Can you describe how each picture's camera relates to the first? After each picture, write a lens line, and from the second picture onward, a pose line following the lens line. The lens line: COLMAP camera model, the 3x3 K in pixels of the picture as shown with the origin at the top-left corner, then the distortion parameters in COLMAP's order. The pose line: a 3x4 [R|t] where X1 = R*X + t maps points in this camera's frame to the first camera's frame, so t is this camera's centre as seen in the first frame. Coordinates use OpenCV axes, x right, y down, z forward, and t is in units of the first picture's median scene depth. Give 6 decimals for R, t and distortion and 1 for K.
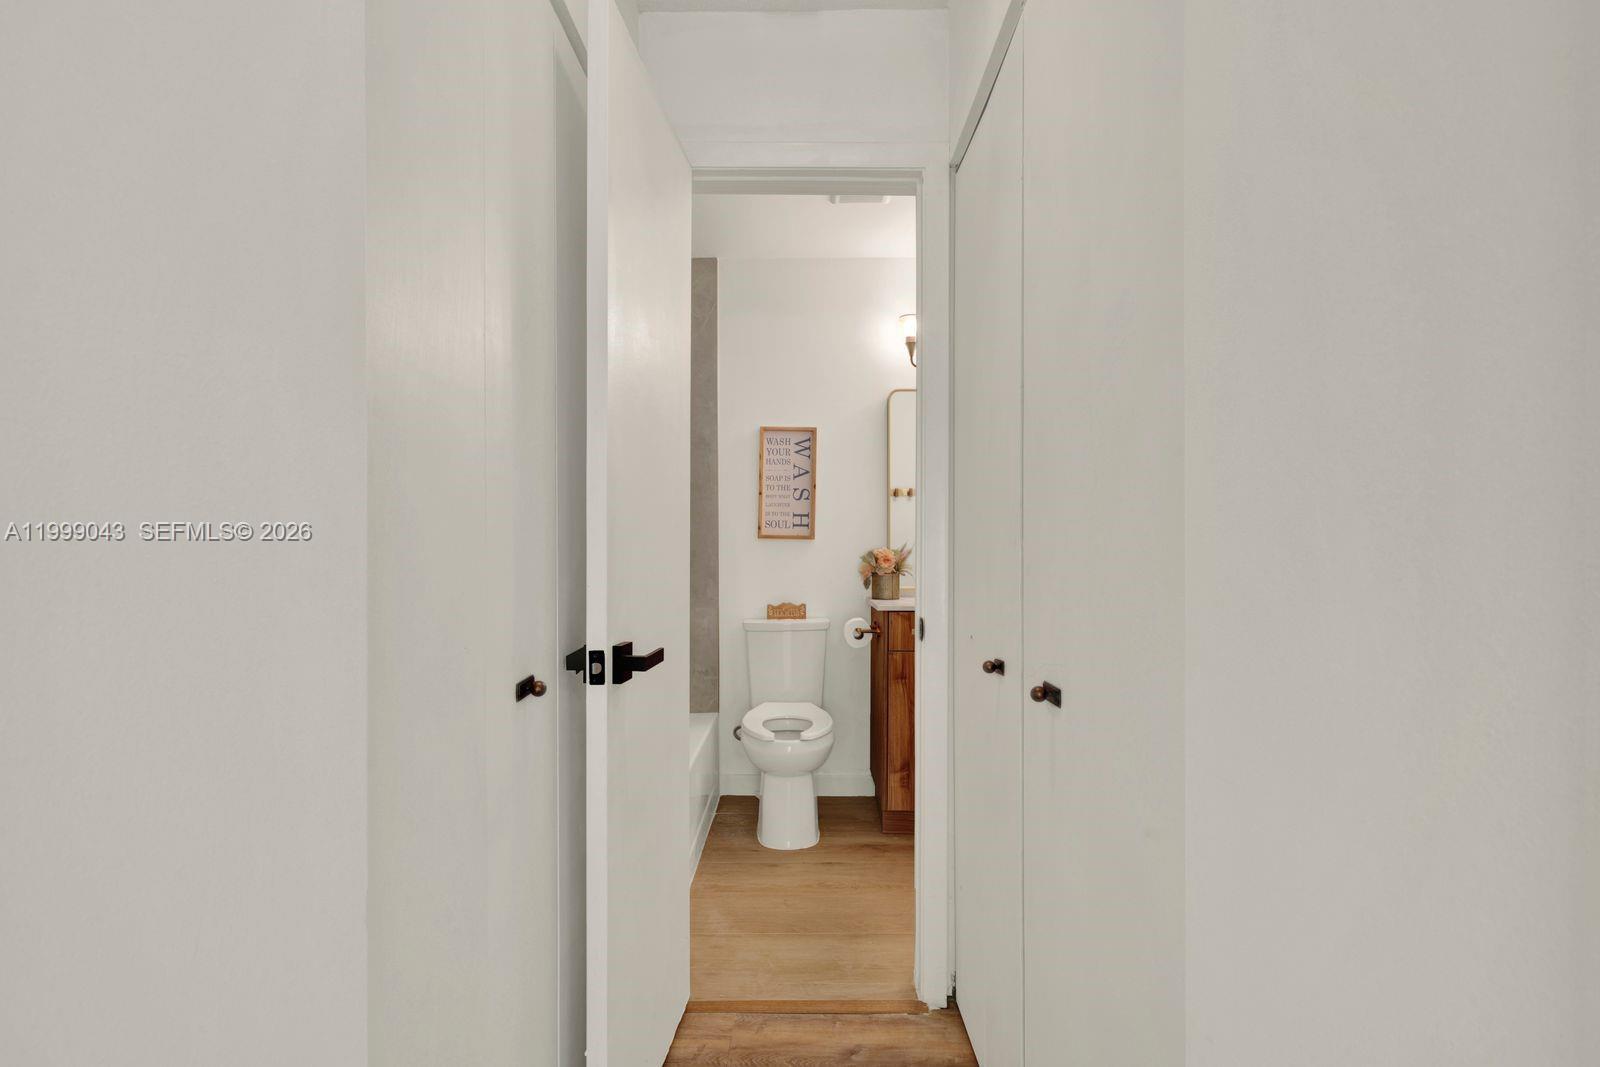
lens RADIAL K [[734.0, 0, 803.6], [0, 734.0, 535.8], [0, 0, 1]] dist [0.002988, 0.000520]
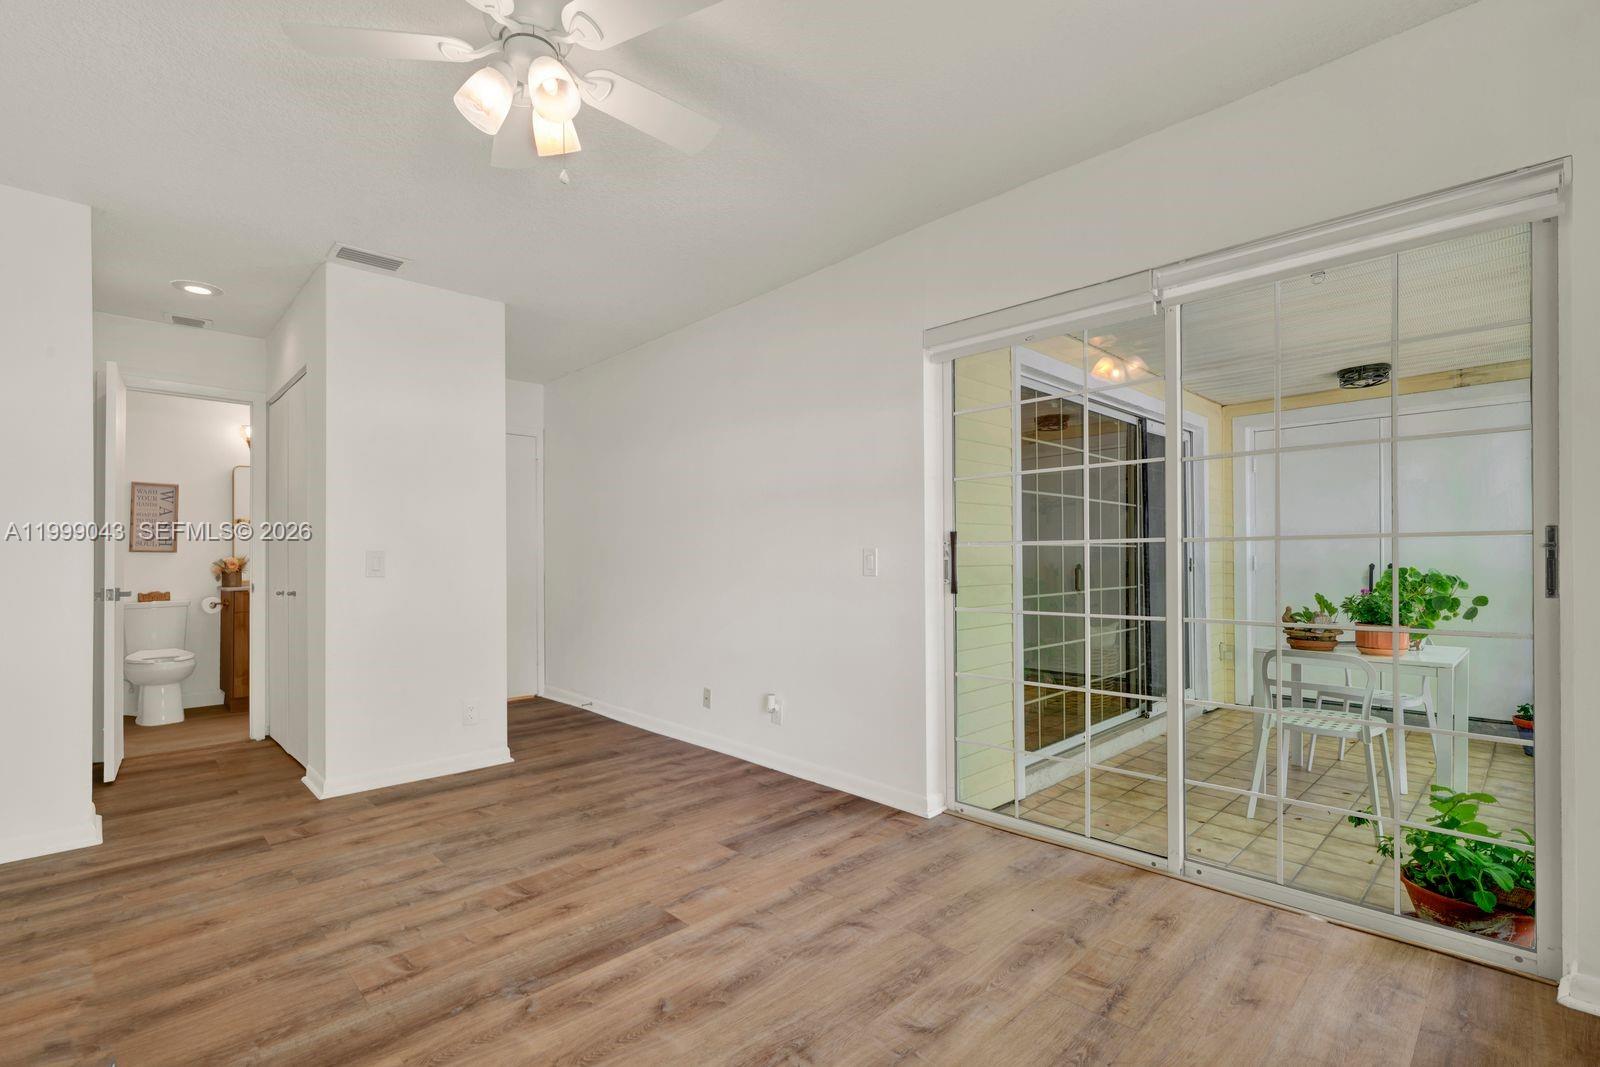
lens RADIAL K [[734.0, 0, 808.4], [0, 734.0, 556.4], [0, 0, 1]] dist [0.002988, 0.000520]
pose [[0.707545, 0.002411, 0.706664, -0.148288], [-0.004247, 0.999991, 0.000841, 0.005513], [-0.706655, -0.003596, 0.707549, -1.164696]]
